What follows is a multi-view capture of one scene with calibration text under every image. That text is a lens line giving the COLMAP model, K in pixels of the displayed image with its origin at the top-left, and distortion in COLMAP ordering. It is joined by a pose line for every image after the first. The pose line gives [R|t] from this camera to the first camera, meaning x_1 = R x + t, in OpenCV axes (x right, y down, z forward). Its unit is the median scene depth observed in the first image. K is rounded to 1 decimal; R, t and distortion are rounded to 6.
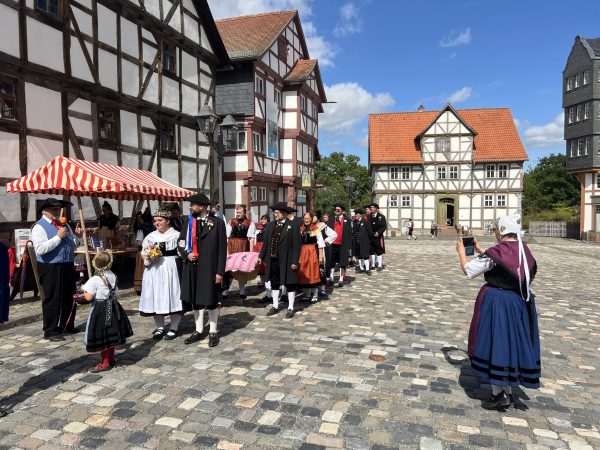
lens RADIAL K [[446.6, 0, 300.0], [0, 446.6, 225.0], [0, 0, 1]] dist [0.069091, -0.070305]
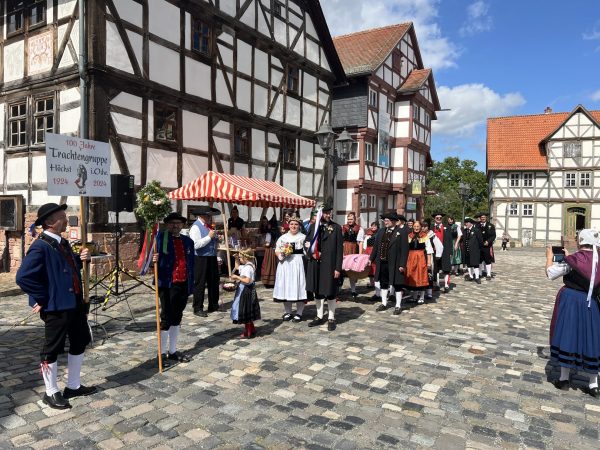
lens RADIAL K [[446.6, 0, 300.0], [0, 446.6, 225.0], [0, 0, 1]] dist [0.069091, -0.070305]
pose [[0.971069, 0.024487, -0.237539, 0.002274], [-0.027497, 0.999578, -0.009364, 0.000470], [0.237210, 0.015624, 0.971333, -0.117051]]
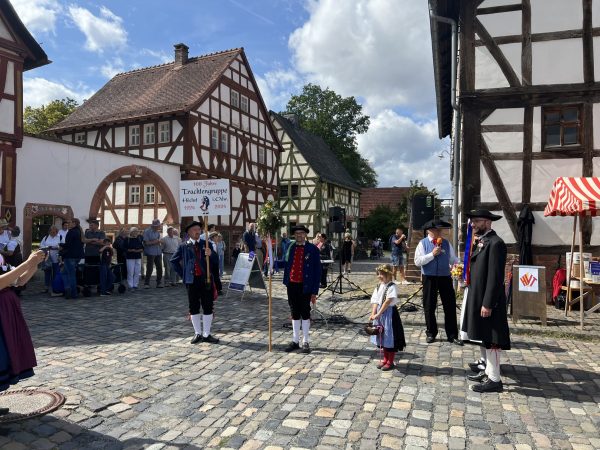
lens RADIAL K [[446.6, 0, 300.0], [0, 446.6, 225.0], [0, 0, 1]] dist [0.069091, -0.070305]
pose [[0.015197, -0.013565, -0.999792, 0.399646], [-0.048644, 0.998714, -0.014290, -0.007772], [0.998701, 0.048851, 0.014518, 0.394343]]
